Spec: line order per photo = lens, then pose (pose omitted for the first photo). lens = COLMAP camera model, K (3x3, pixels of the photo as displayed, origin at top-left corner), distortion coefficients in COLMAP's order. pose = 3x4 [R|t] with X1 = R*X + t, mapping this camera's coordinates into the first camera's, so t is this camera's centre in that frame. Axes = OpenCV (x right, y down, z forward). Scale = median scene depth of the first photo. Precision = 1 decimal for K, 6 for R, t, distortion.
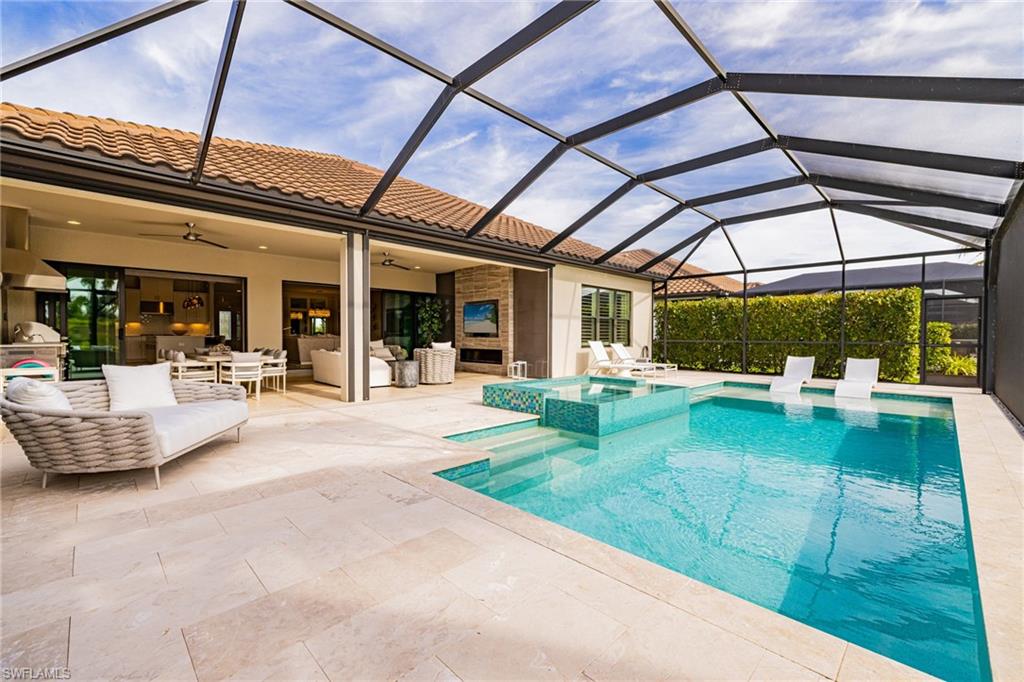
lens RADIAL K [[430.2, 0, 512.0], [0, 430.2, 341.0], [0, 0, 1]] dist [-0.000527, 0.000025]
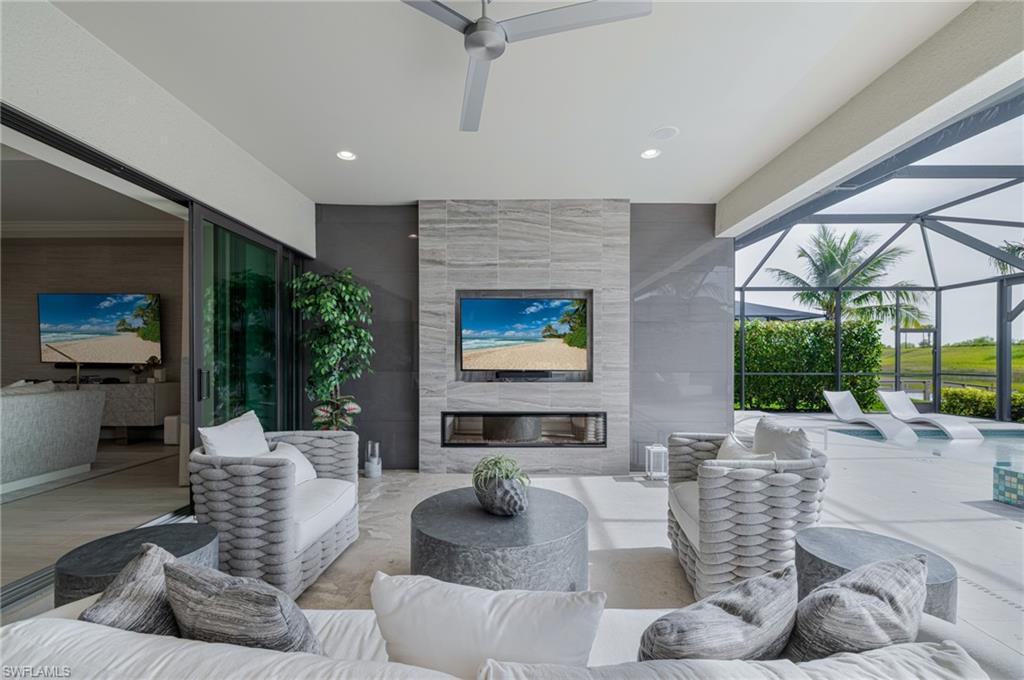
lens RADIAL K [[447.5, 0, 511.9], [0, 447.5, 362.0], [0, 0, 1]] dist [-0.000975, -0.000229]
pose [[0.702387, -0.003046, 0.711789, -0.375137], [0.007927, 0.999962, -0.003543, -0.025907], [-0.711751, 0.008131, 0.702385, 0.728921]]
